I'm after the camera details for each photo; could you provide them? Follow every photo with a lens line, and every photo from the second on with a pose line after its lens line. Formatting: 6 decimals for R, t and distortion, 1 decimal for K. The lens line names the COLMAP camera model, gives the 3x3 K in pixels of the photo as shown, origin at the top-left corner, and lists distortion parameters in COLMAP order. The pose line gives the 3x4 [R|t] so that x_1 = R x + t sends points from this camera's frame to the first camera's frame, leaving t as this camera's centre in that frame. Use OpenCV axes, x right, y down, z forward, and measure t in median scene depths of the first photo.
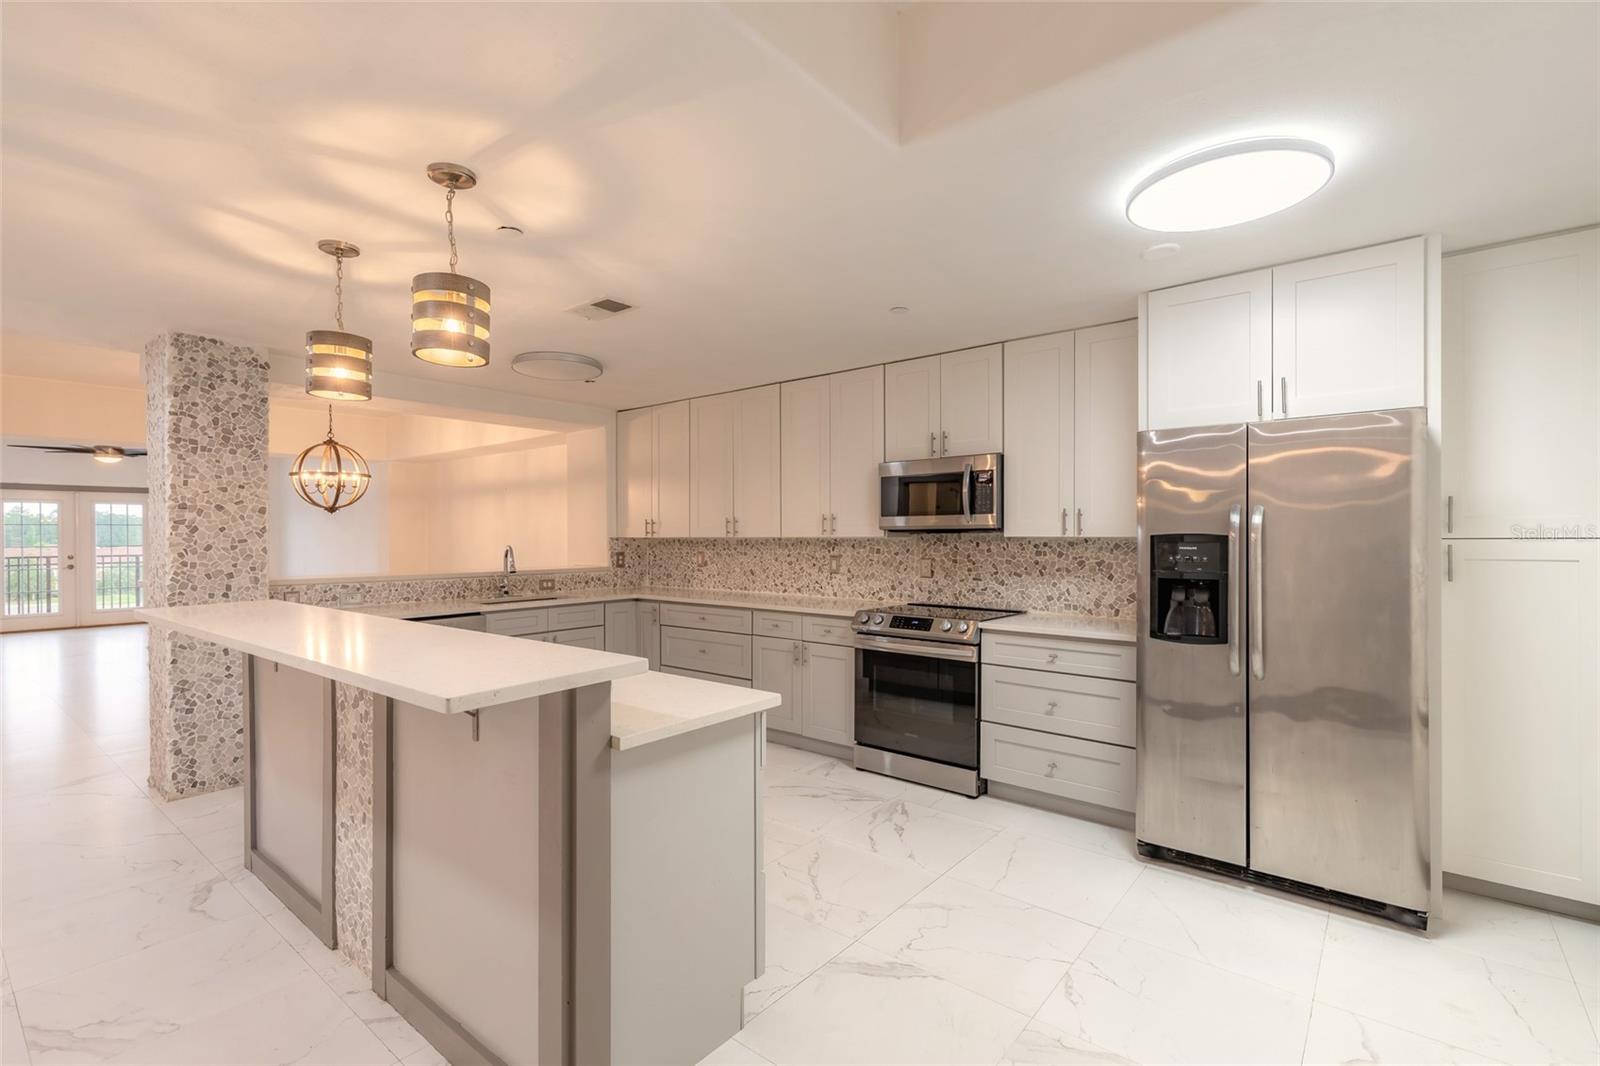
lens RADIAL K [[730.8, 0, 795.9], [0, 730.8, 537.2], [0, 0, 1]] dist [0.009733, -0.000222]
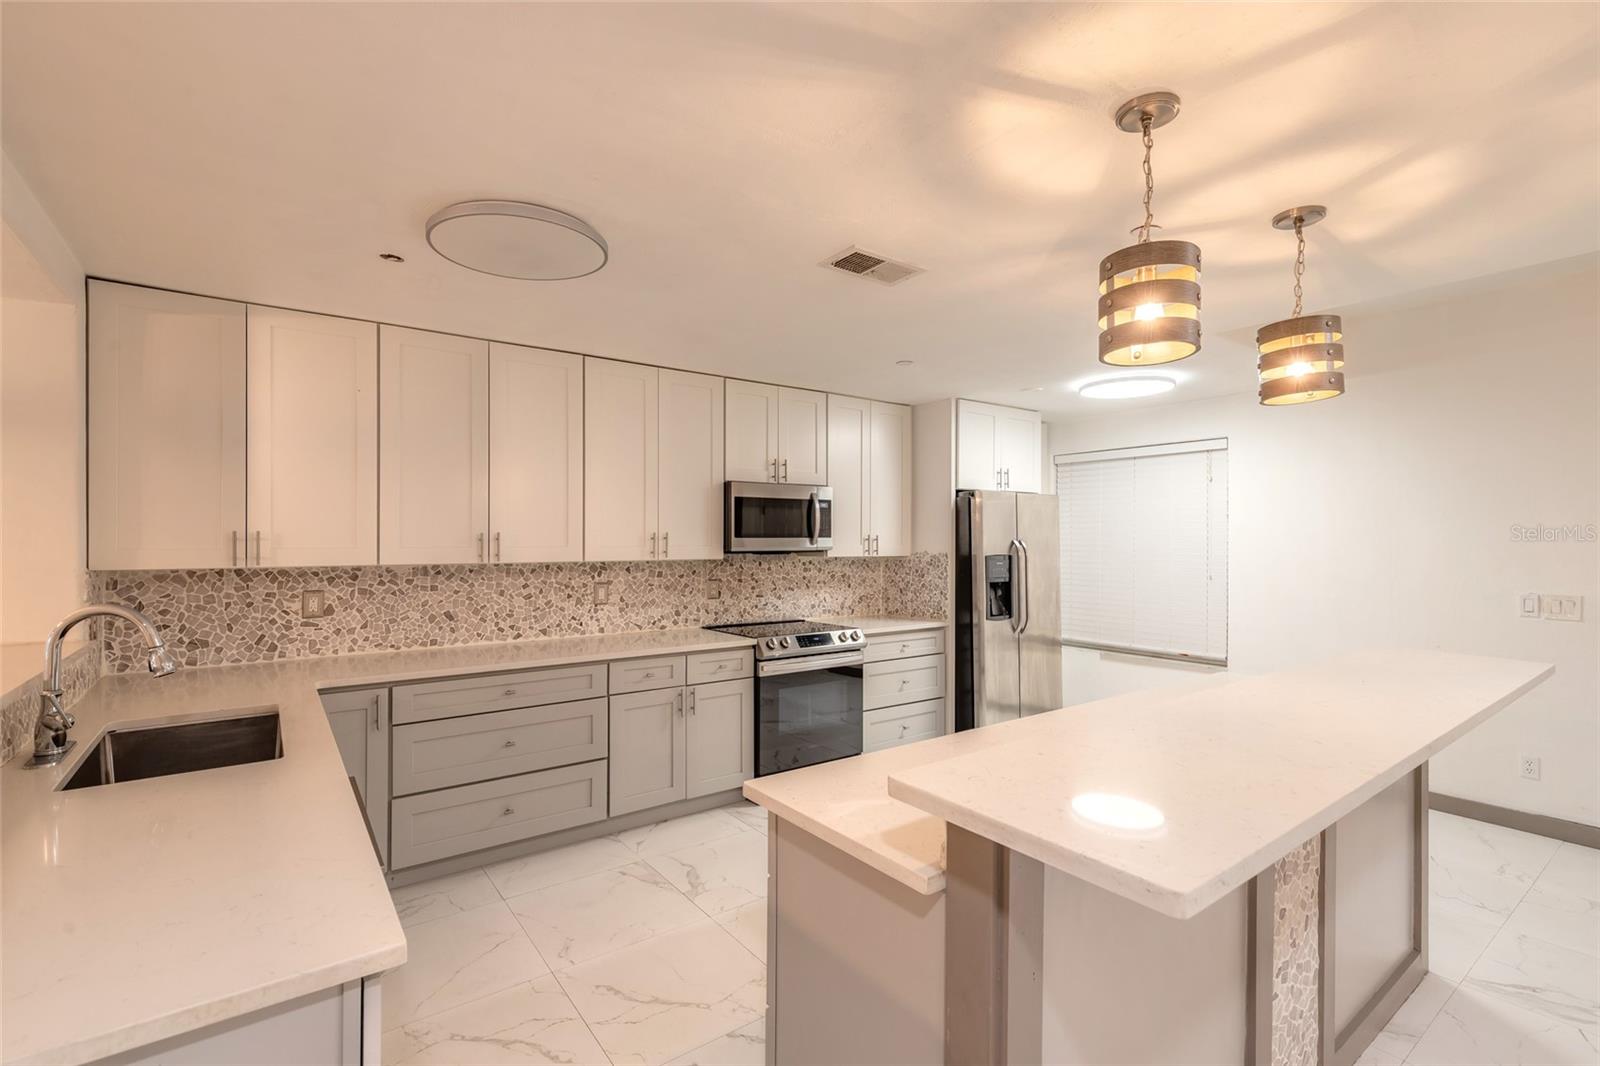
lens RADIAL K [[723.3, 0, 792.9], [0, 723.3, 539.3], [0, 0, 1]] dist [0.008923, -0.000707]
pose [[0.241427, 0.002729, 0.970415, -0.732057], [0.000424, 0.999996, -0.002918, -0.021730], [-0.970419, 0.001116, 0.241425, 0.653645]]
